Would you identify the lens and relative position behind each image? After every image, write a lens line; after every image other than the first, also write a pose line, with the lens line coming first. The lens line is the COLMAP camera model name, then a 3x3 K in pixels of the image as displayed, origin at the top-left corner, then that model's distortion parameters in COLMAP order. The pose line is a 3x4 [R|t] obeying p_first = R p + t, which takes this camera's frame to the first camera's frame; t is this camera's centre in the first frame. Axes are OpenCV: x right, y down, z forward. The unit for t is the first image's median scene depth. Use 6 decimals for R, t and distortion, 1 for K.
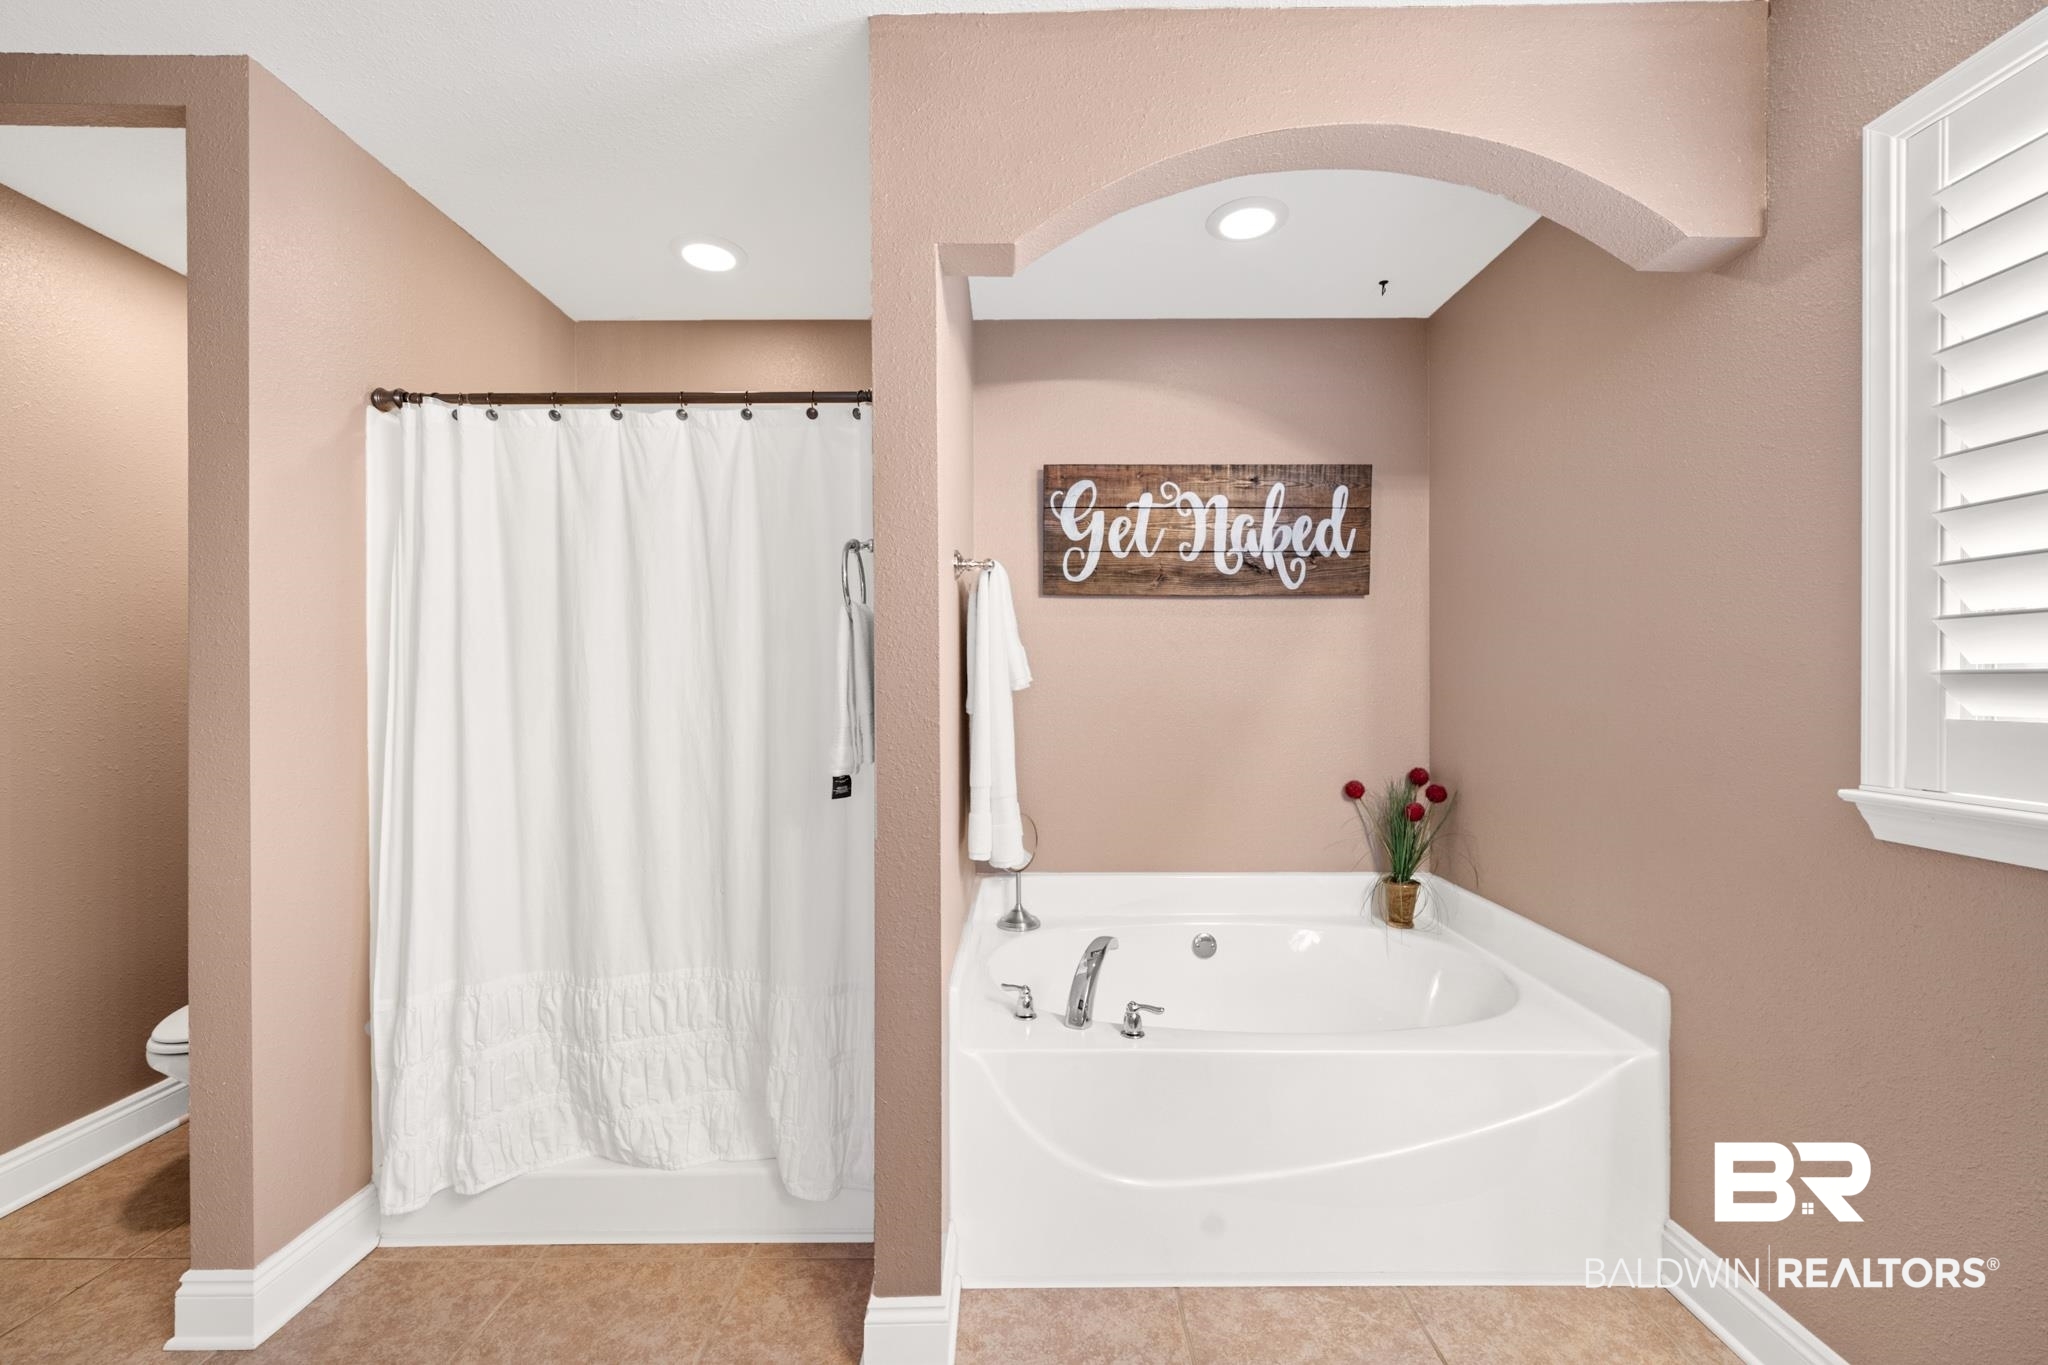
lens RADIAL K [[810.4, 0, 1024.6], [0, 810.4, 694.5], [0, 0, 1]] dist [-0.003301, -0.000215]
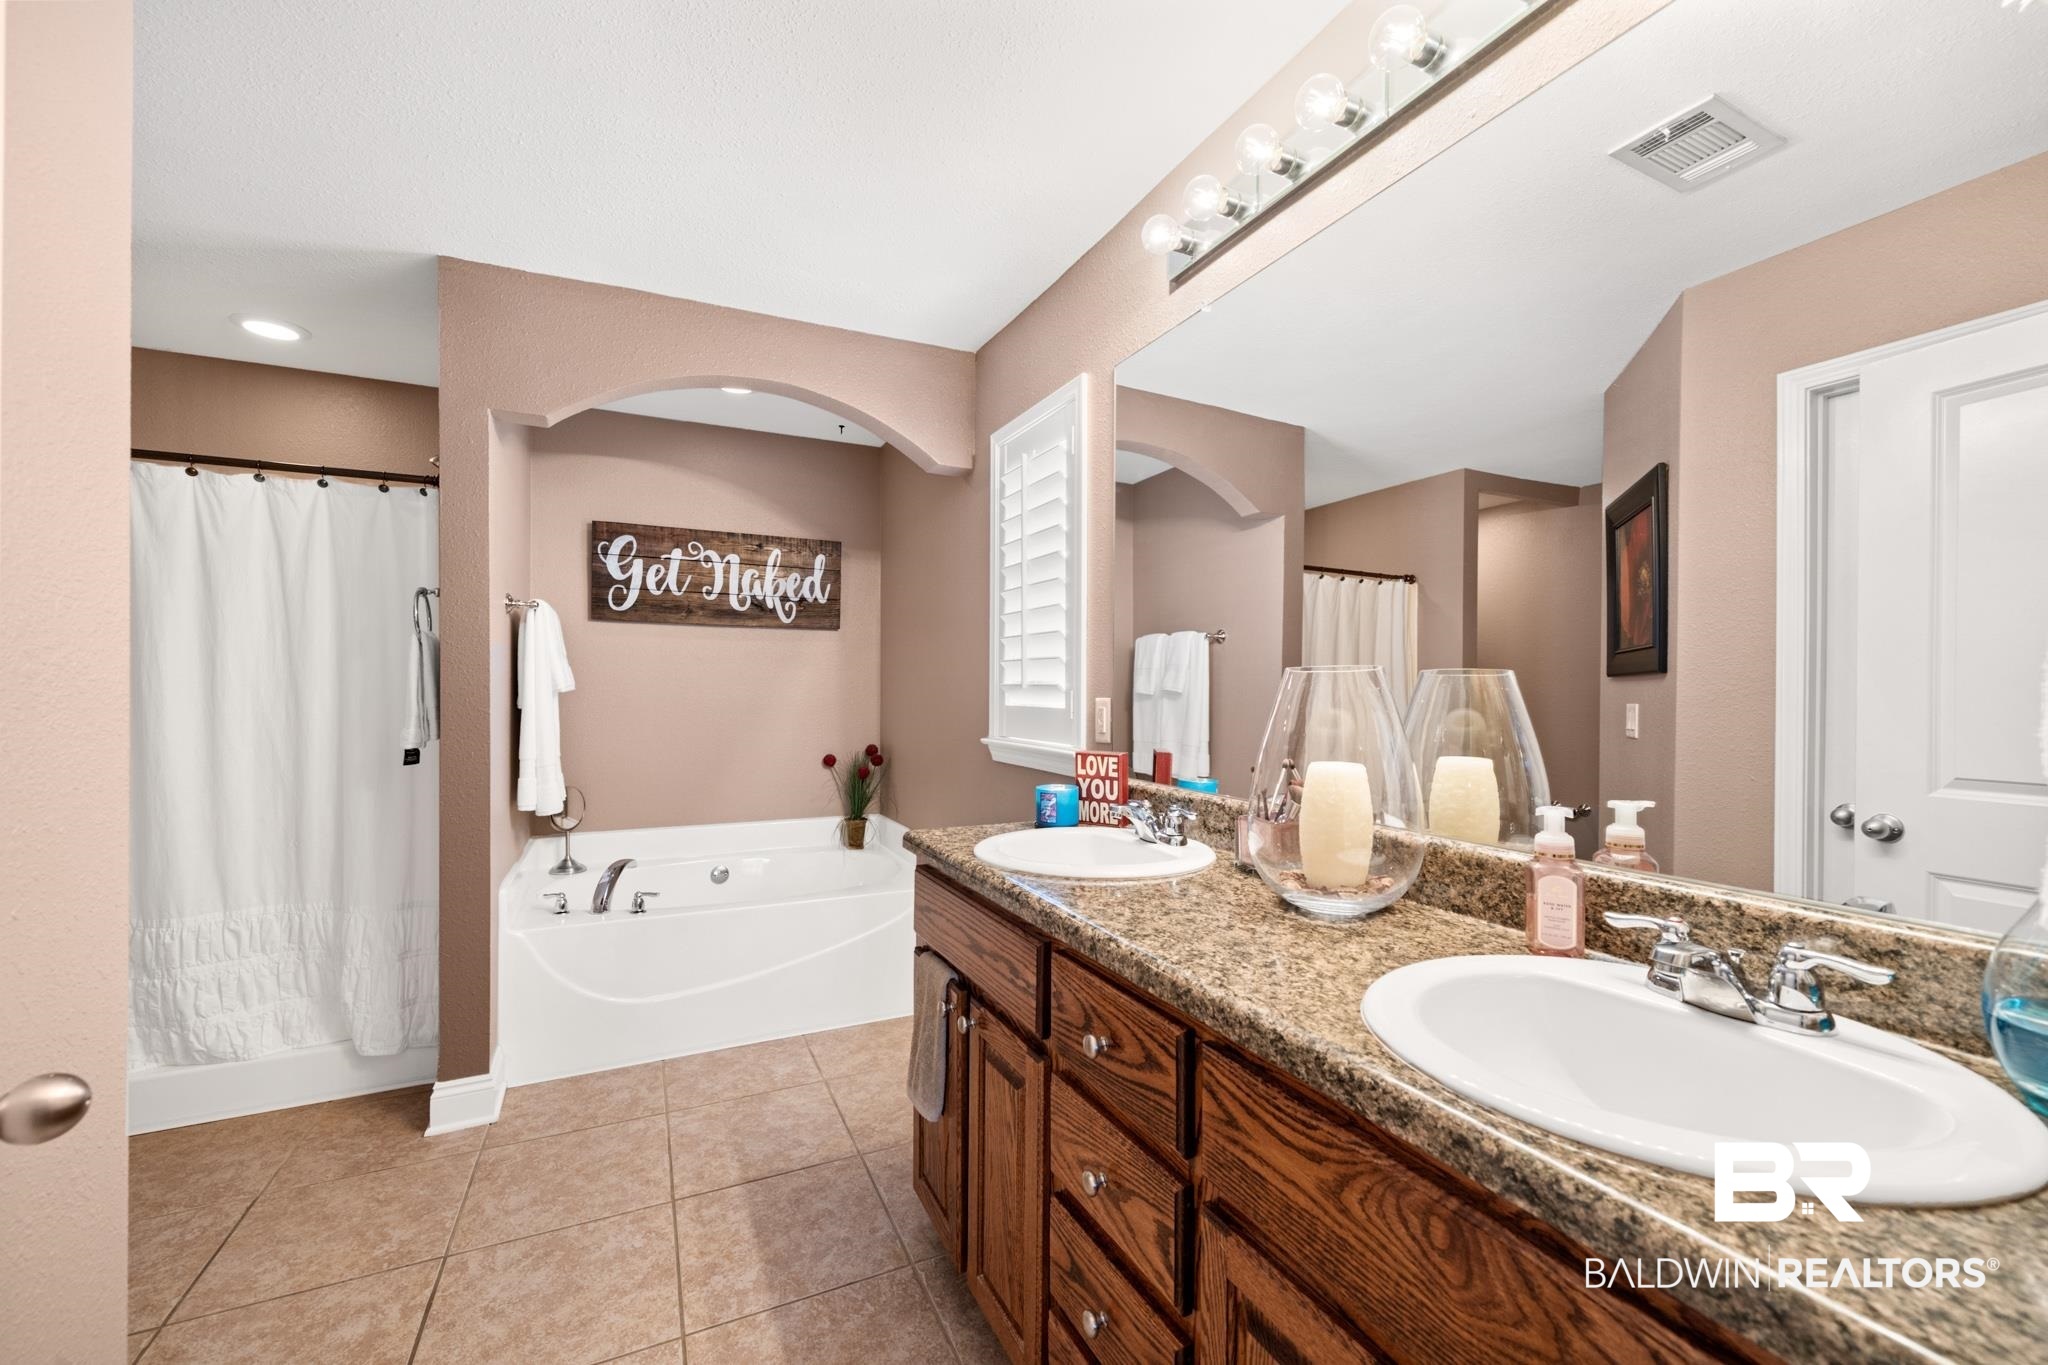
lens RADIAL K [[810.4, 0, 1024.6], [0, 810.4, 694.5], [0, 0, 1]] dist [-0.003301, -0.000215]
pose [[0.897597, 0.003093, 0.440805, 0.080632], [-0.000301, 0.999979, -0.006405, 0.007129], [-0.440816, 0.005616, 0.897580, -0.521286]]
